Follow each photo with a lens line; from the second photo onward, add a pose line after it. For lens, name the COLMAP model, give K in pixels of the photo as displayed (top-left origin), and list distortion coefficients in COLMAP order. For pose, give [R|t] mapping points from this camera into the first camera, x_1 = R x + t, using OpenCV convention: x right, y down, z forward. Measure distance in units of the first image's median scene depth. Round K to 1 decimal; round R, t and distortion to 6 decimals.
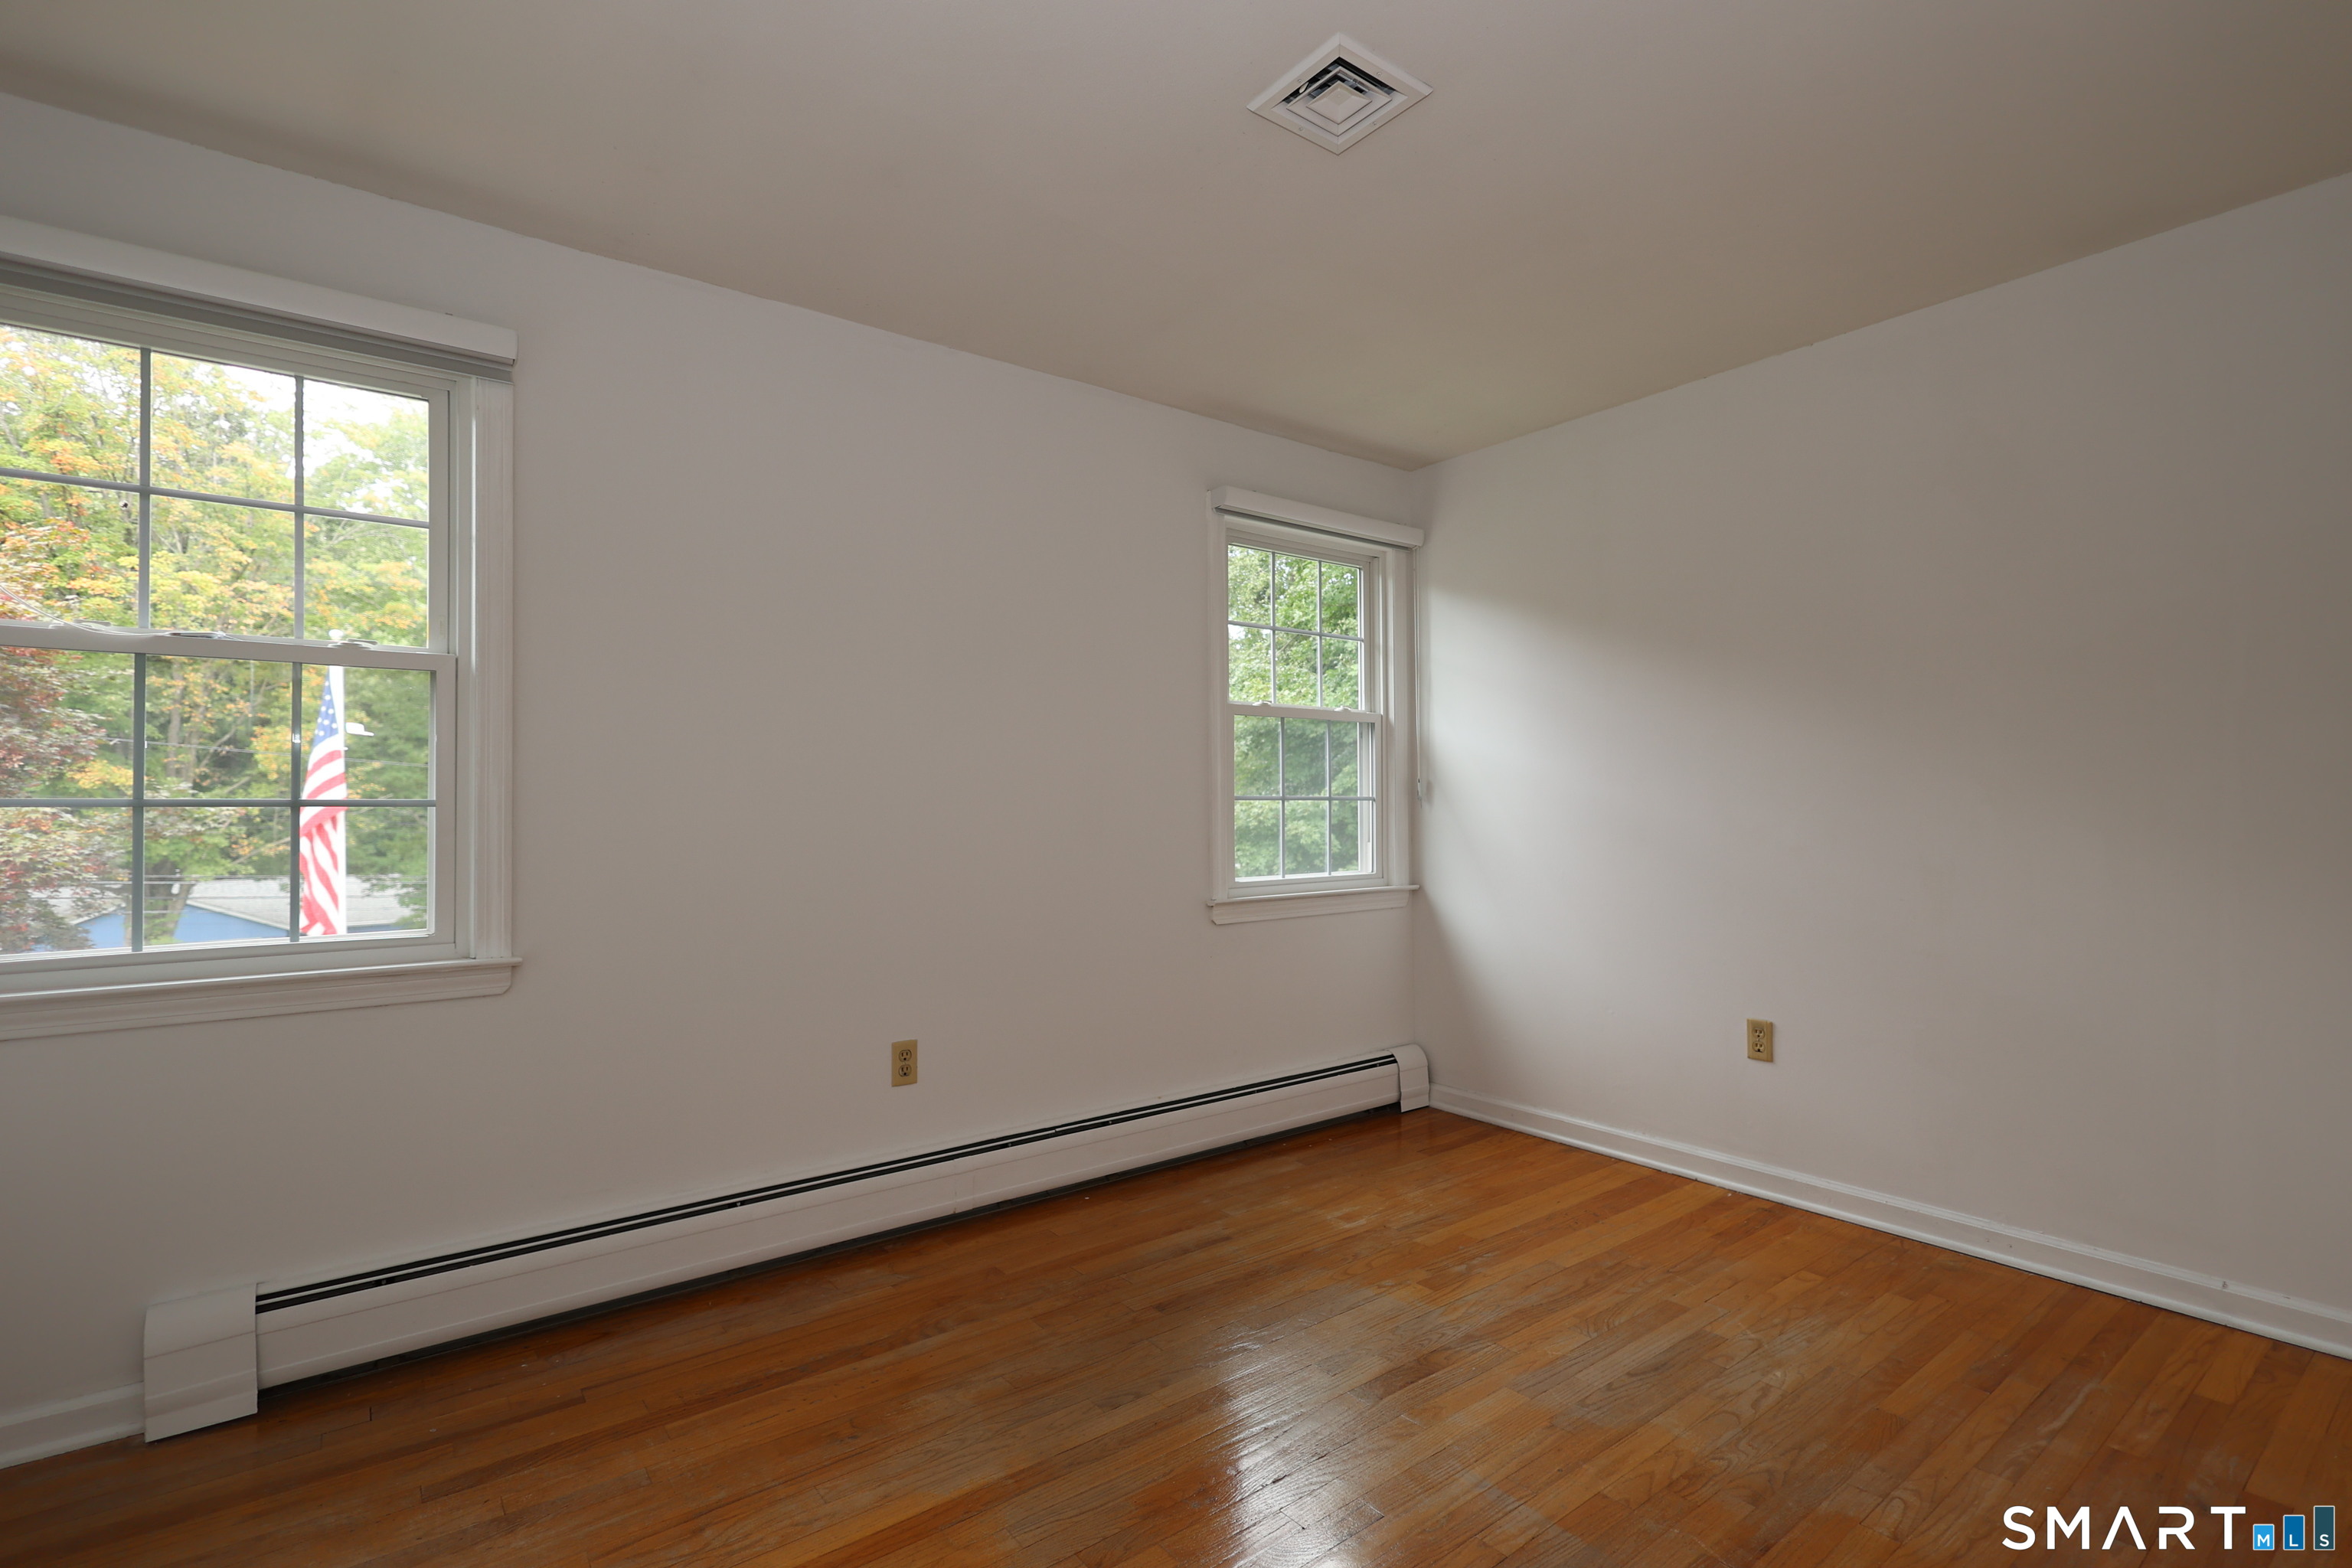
lens RADIAL K [[1084.0, 0, 1166.1], [0, 1084.0, 783.8], [0, 0, 1]] dist [-0.002719, 0.000732]
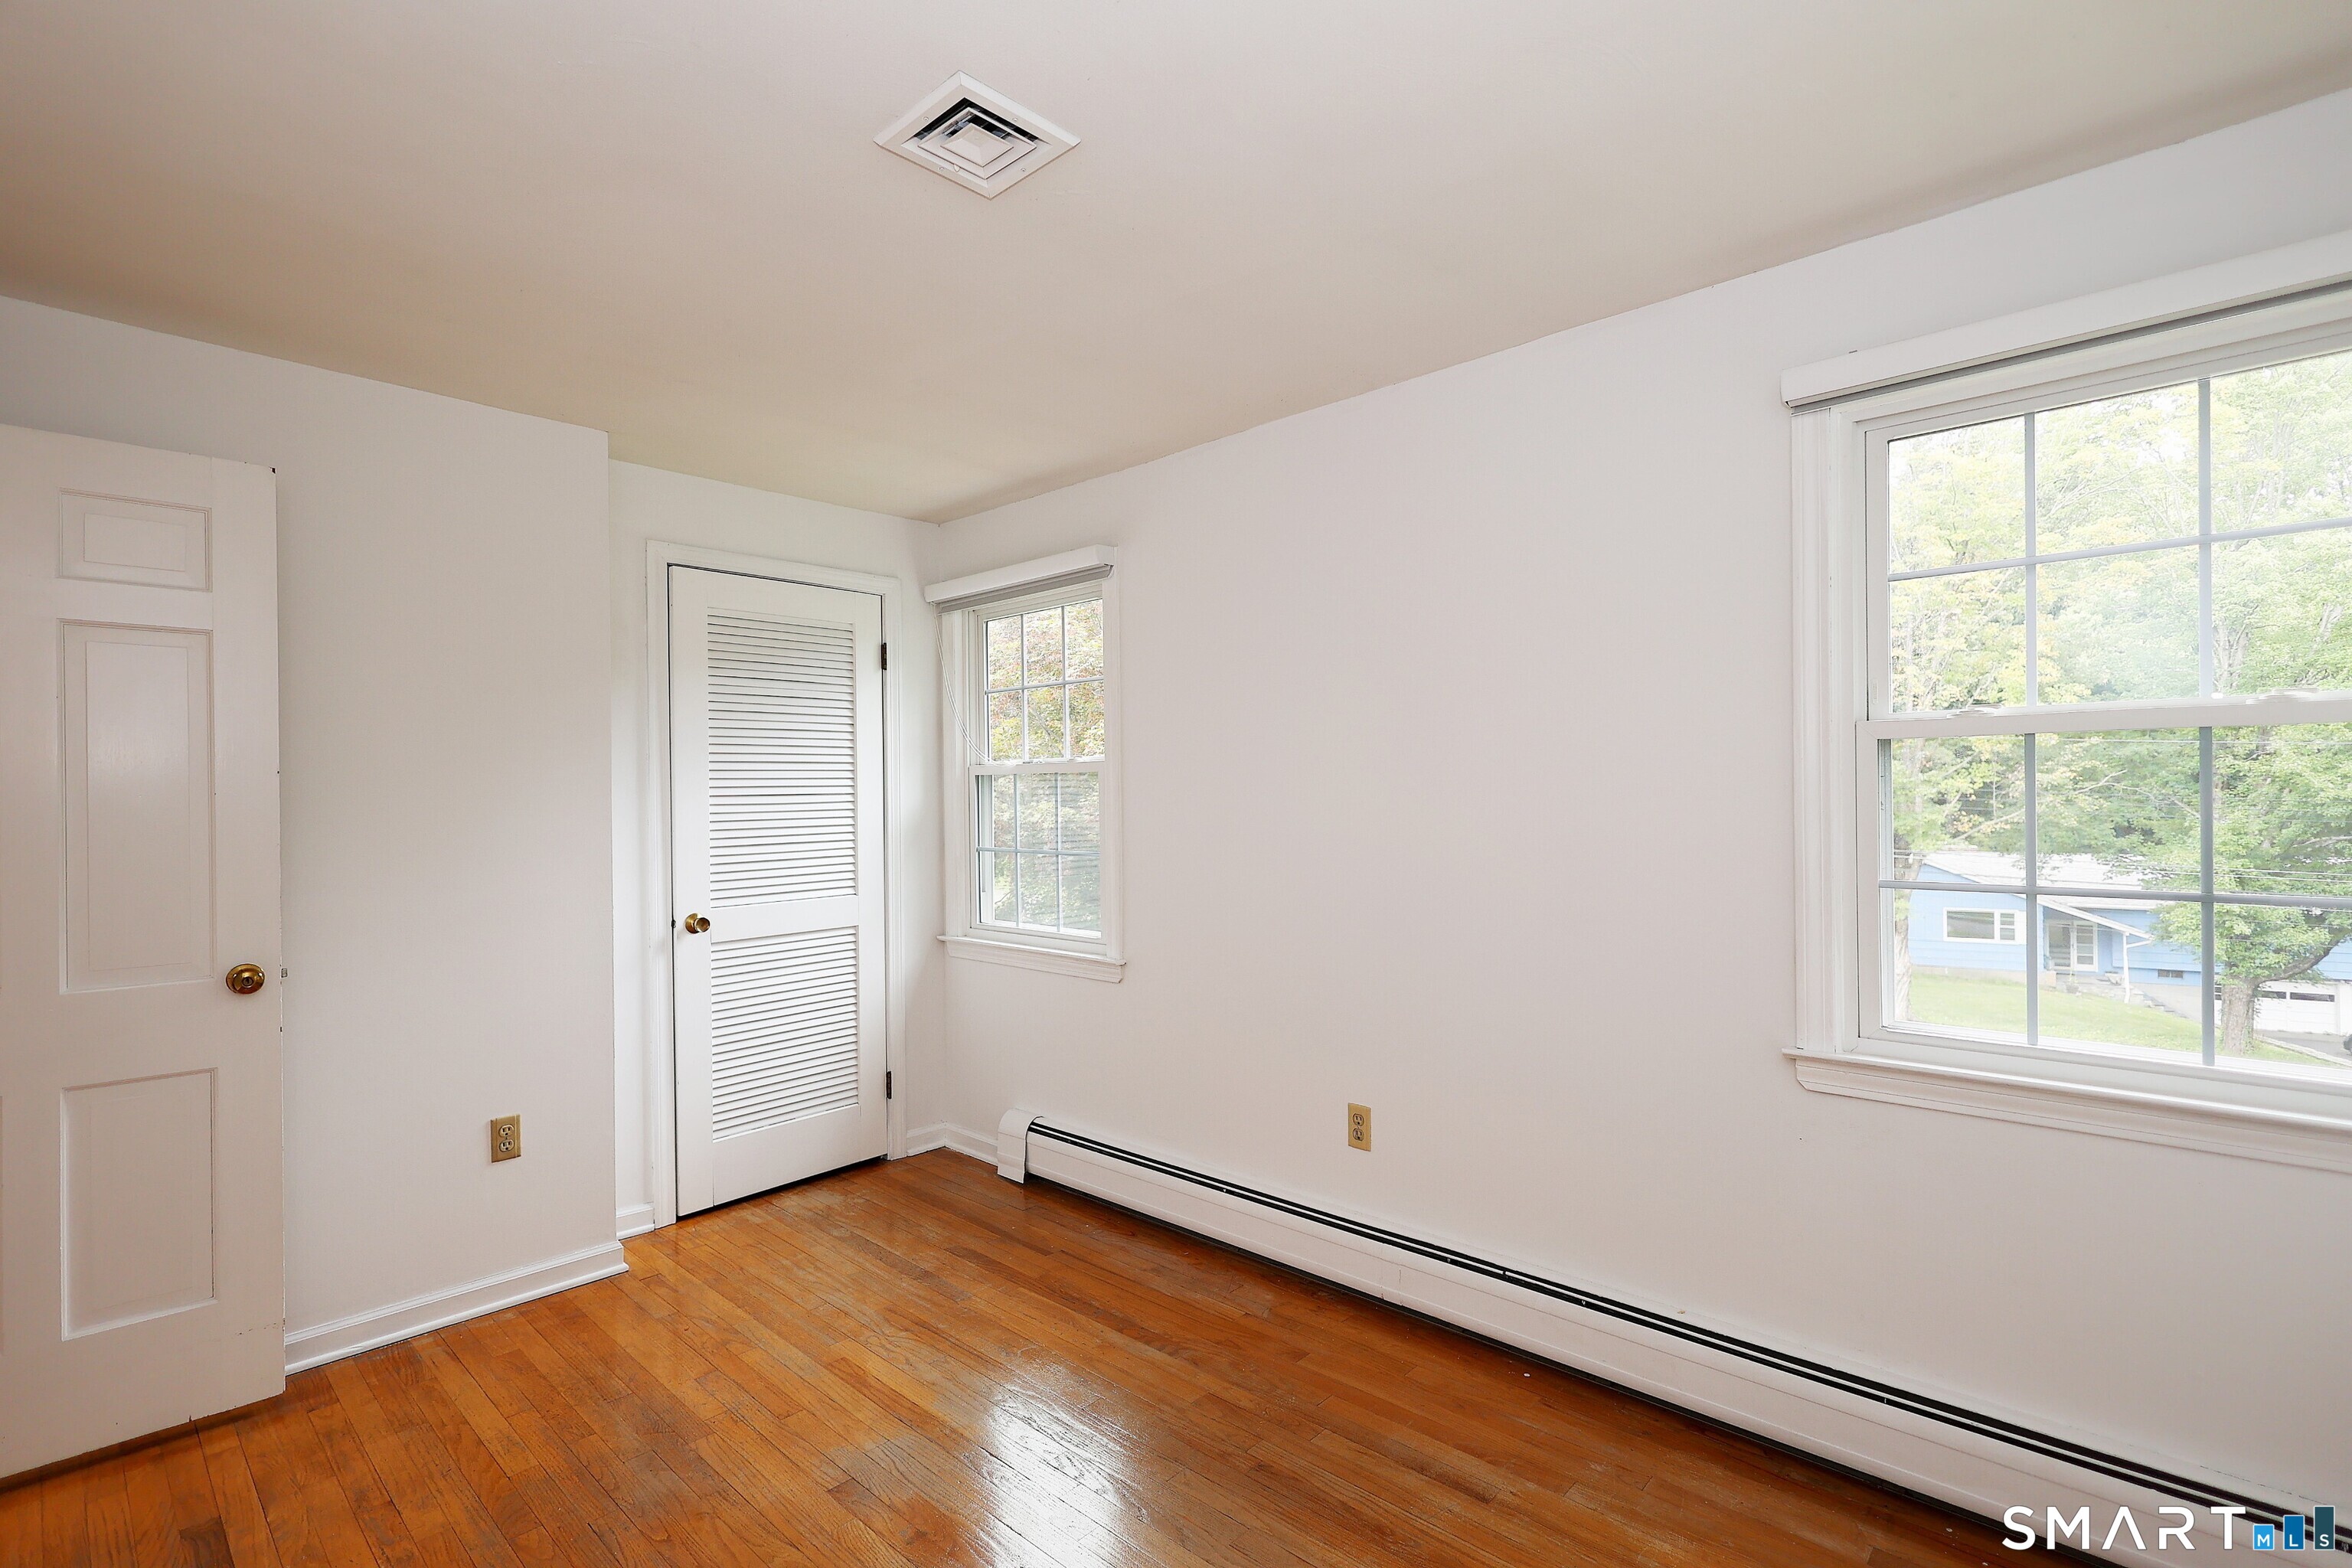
lens RADIAL K [[1084.0, 0, 1178.4], [0, 1084.0, 789.3], [0, 0, 1]] dist [-0.002719, 0.000732]
pose [[0.178171, 0.002605, -0.983996, 0.794283], [0.028399, 0.999566, 0.007788, -0.075792], [0.983590, -0.029332, 0.178020, 0.734909]]
